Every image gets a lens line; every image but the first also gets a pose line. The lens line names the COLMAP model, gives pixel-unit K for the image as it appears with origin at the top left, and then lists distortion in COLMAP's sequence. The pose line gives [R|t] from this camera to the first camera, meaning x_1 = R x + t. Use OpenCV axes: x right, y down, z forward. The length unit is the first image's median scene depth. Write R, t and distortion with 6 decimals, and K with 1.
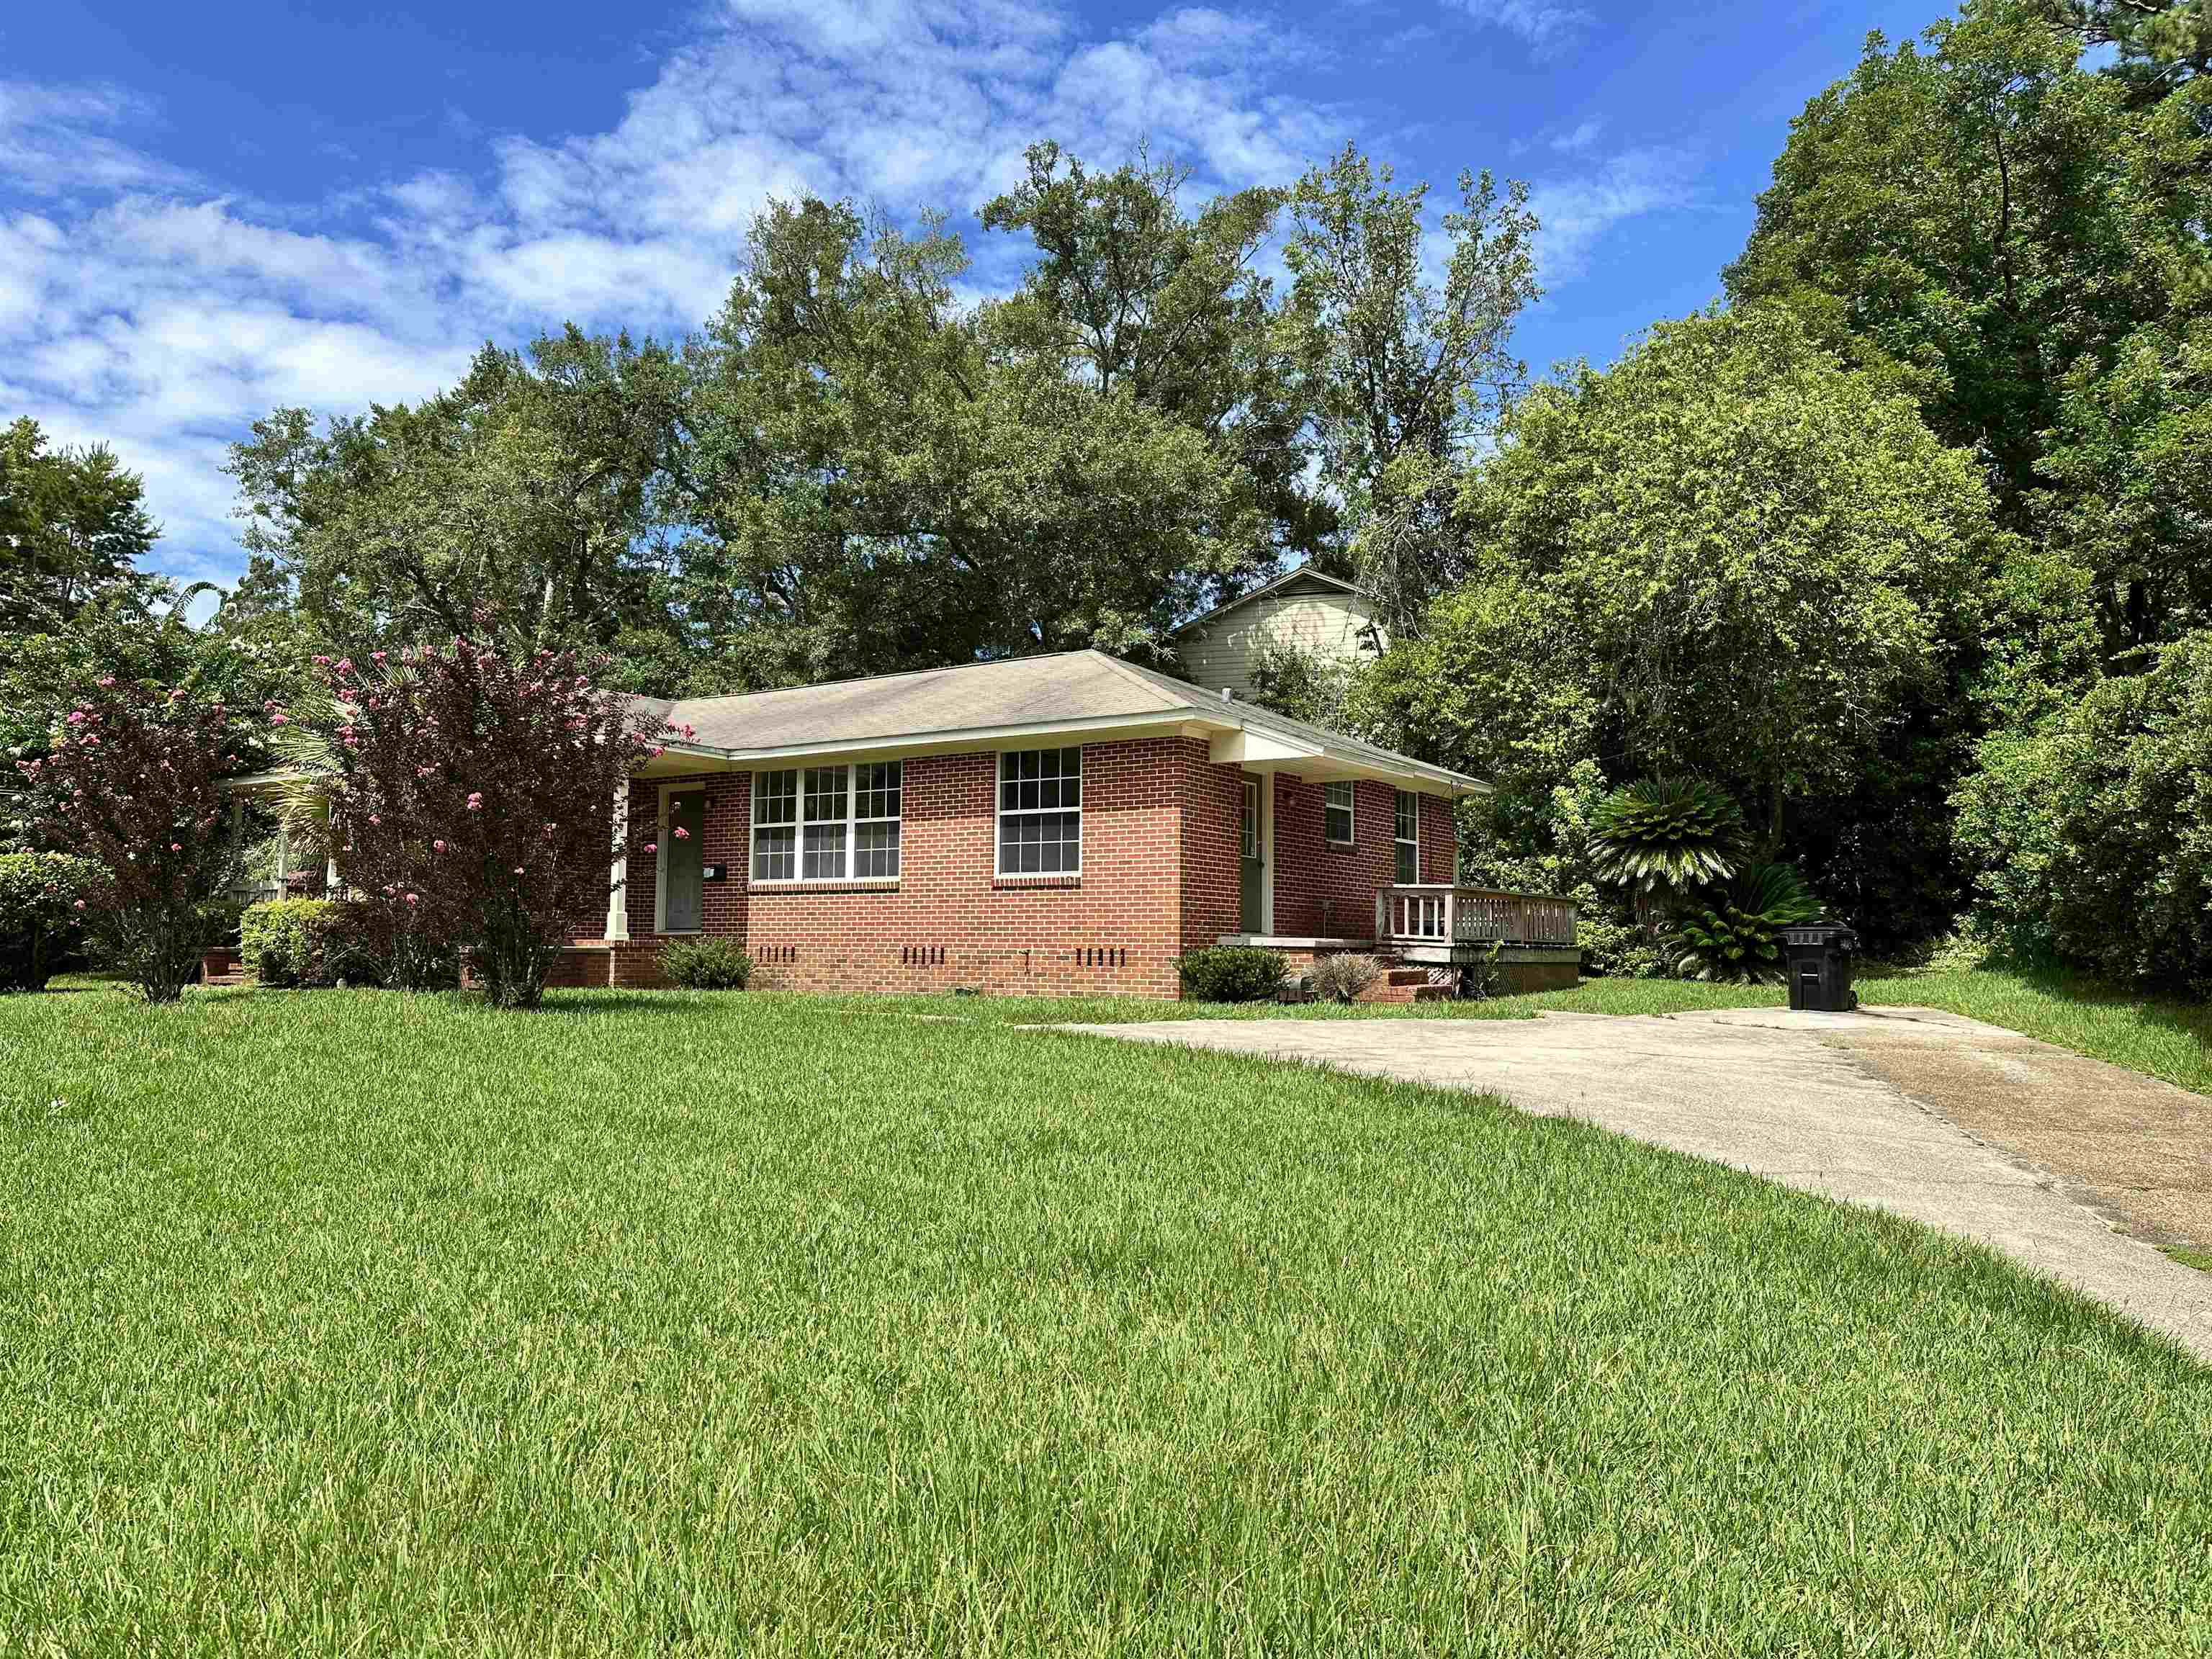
lens RADIAL K [[1545.2, 0, 1100.3], [0, 1545.2, 840.3], [0, 0, 1]] dist [0.127222, -0.222936]
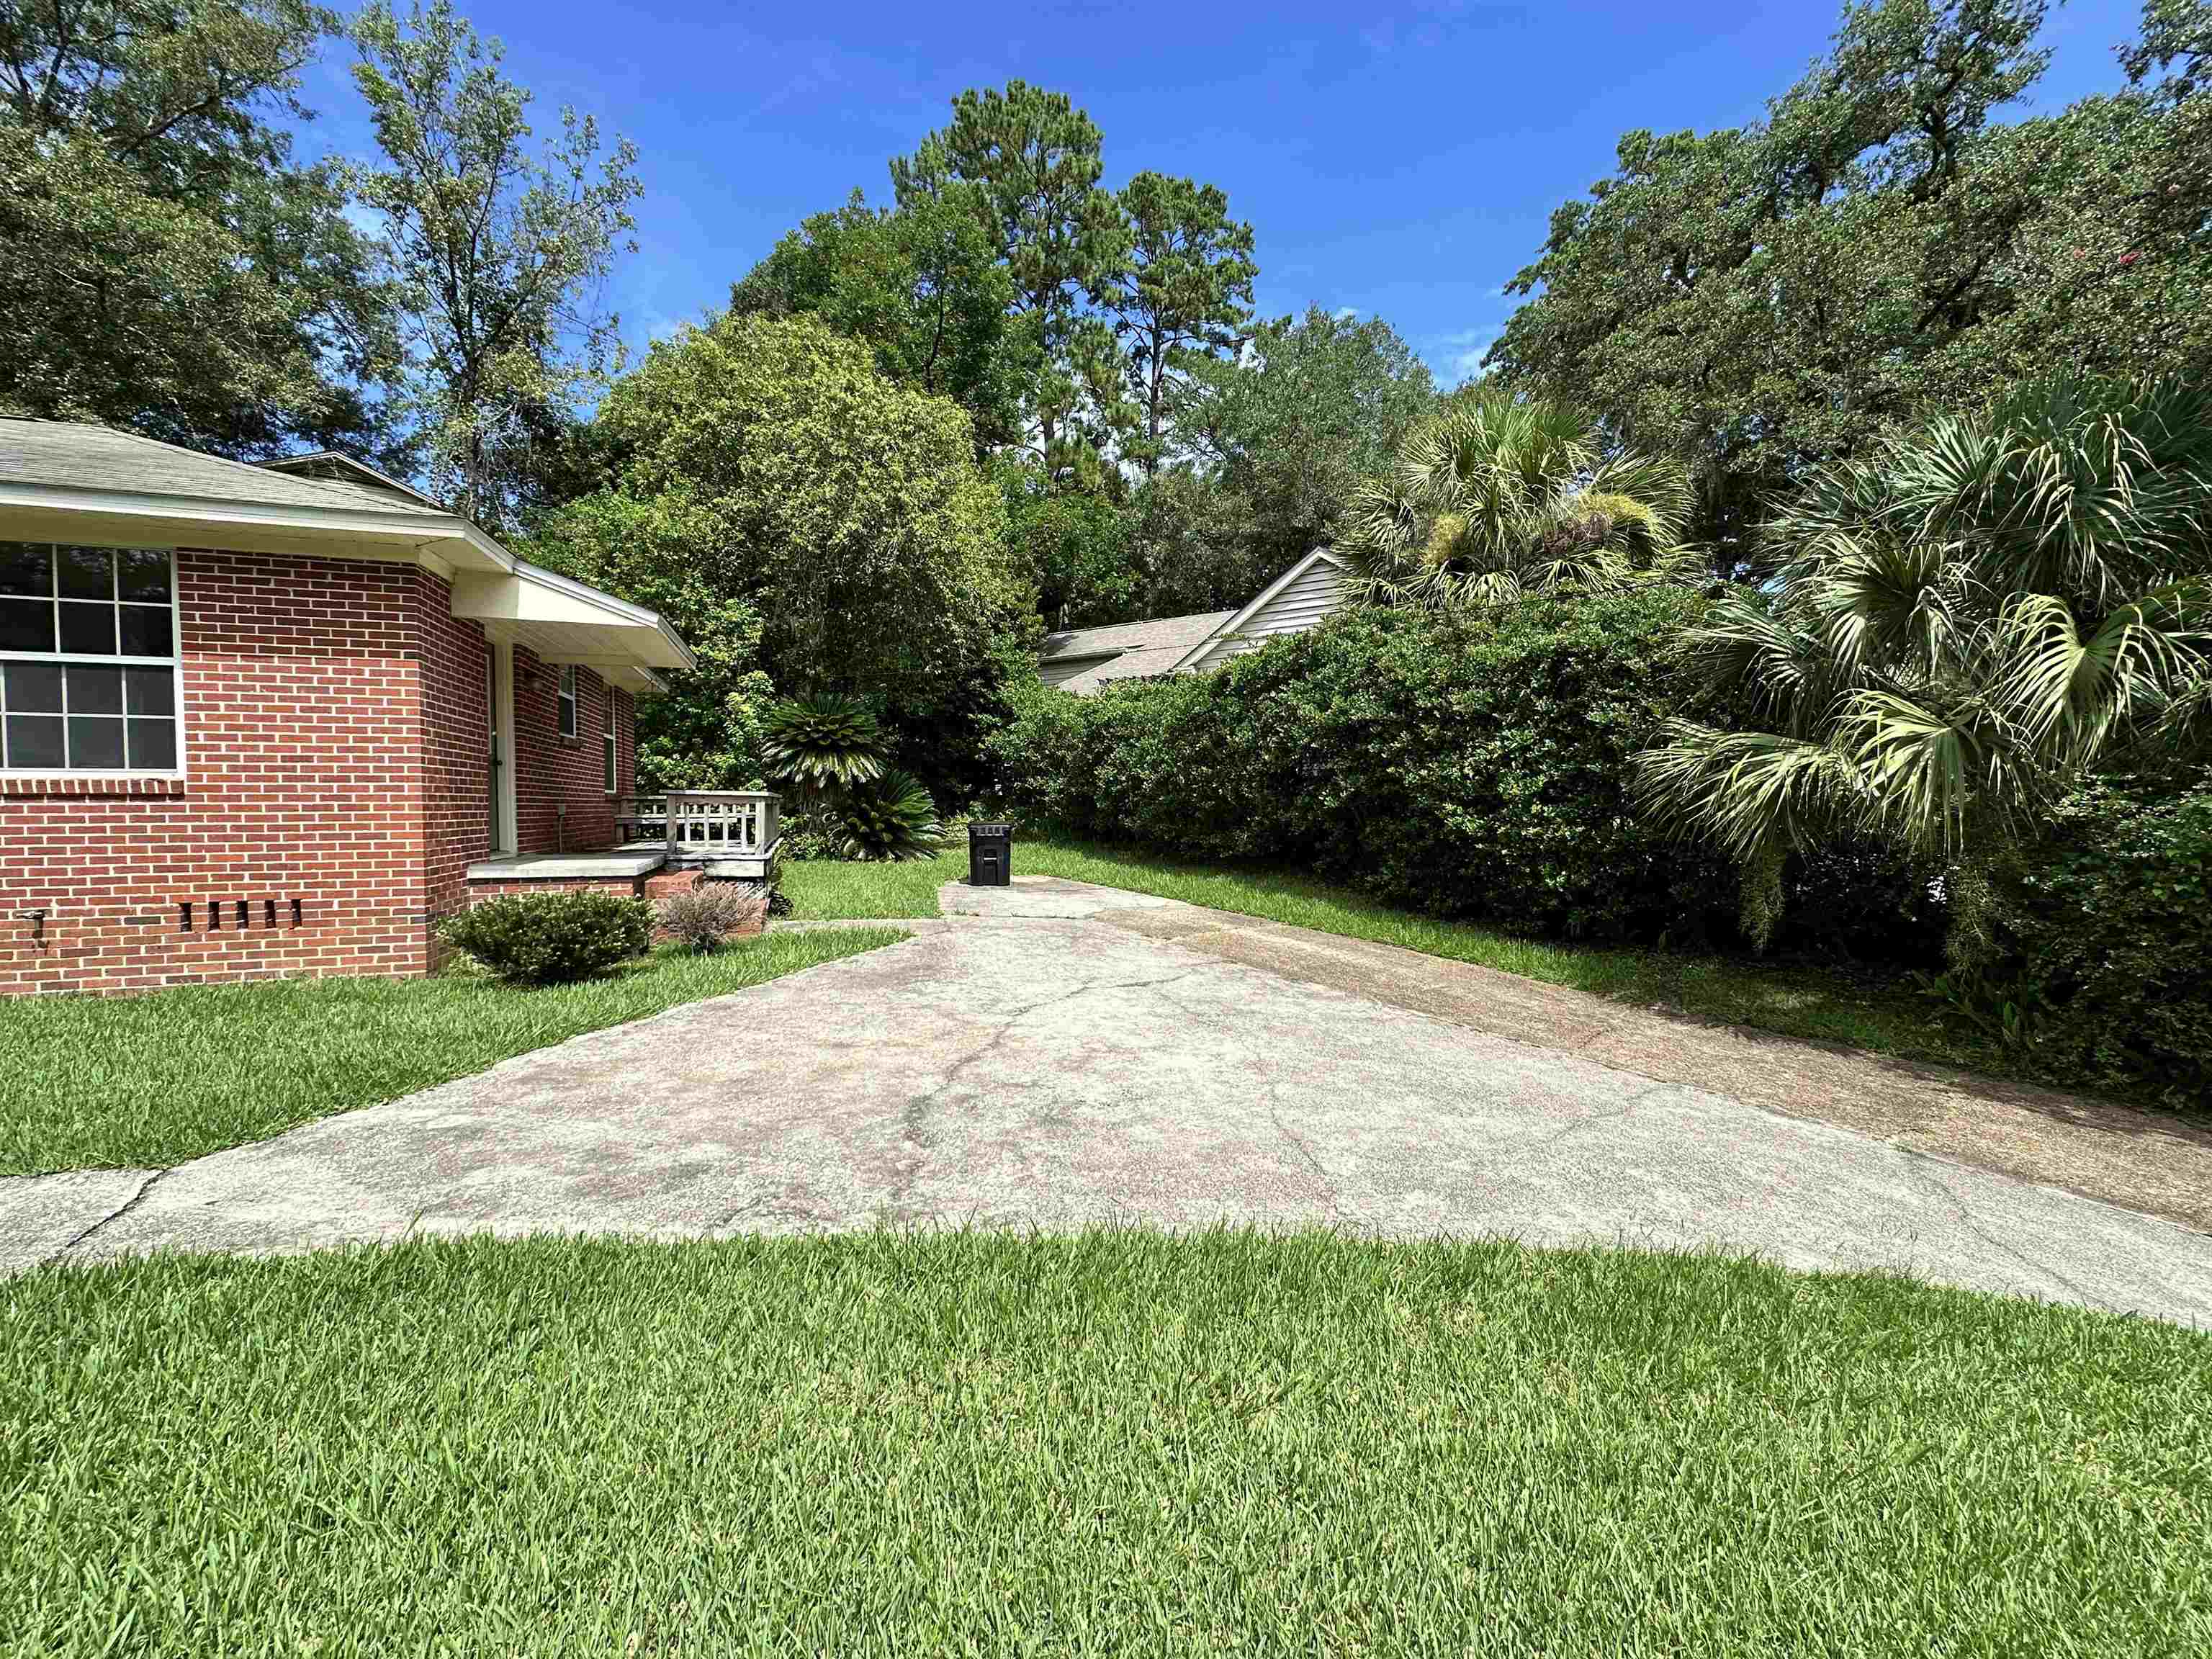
lens RADIAL K [[881.1, 0, 1105.0], [0, 881.1, 829.4], [0, 0, 1]] dist [-0.003756, 0.000830]
pose [[0.606861, -0.035954, 0.793994, -0.056576], [-0.048308, 0.995461, 0.082000, -0.001334], [-0.793339, -0.088119, 0.602369, 0.453176]]
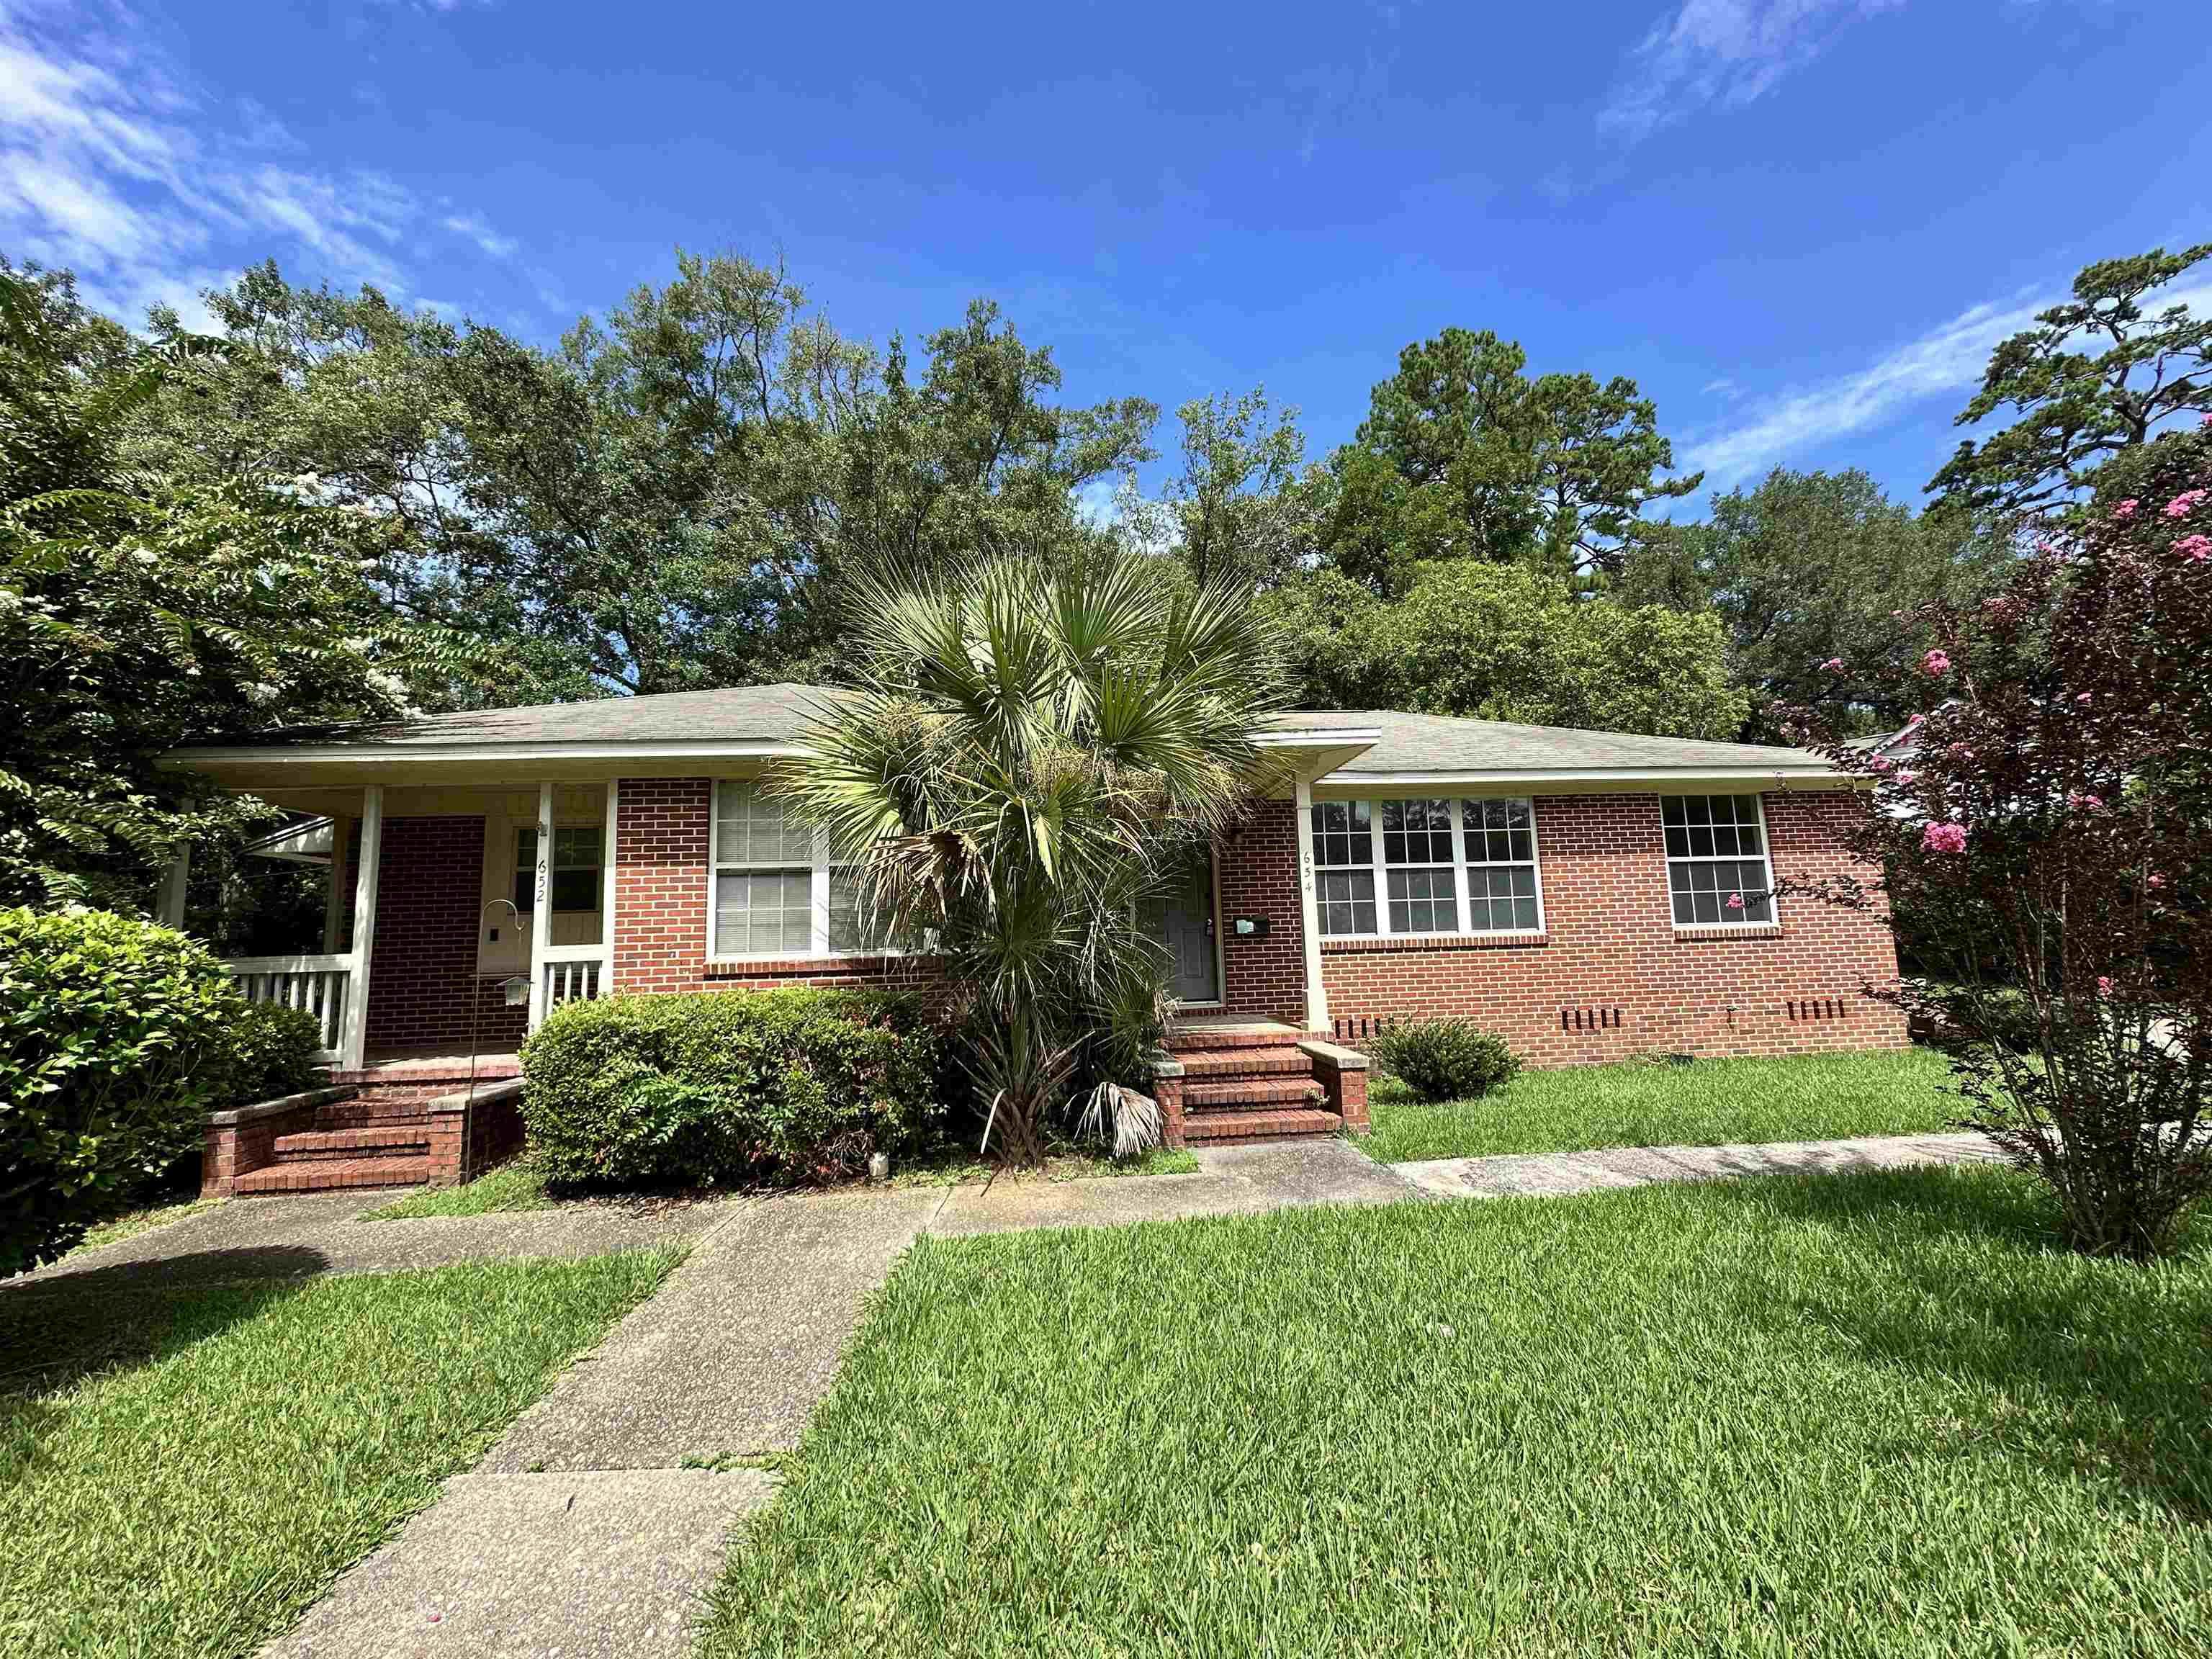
lens RADIAL K [[881.1, 0, 1105.0], [0, 881.1, 829.4], [0, 0, 1]] dist [-0.003756, 0.000830]
pose [[0.774080, 0.047735, 0.631286, -0.601013], [-0.008150, 0.997822, -0.065457, 0.001656], [-0.633035, 0.045524, 0.772783, 0.724303]]
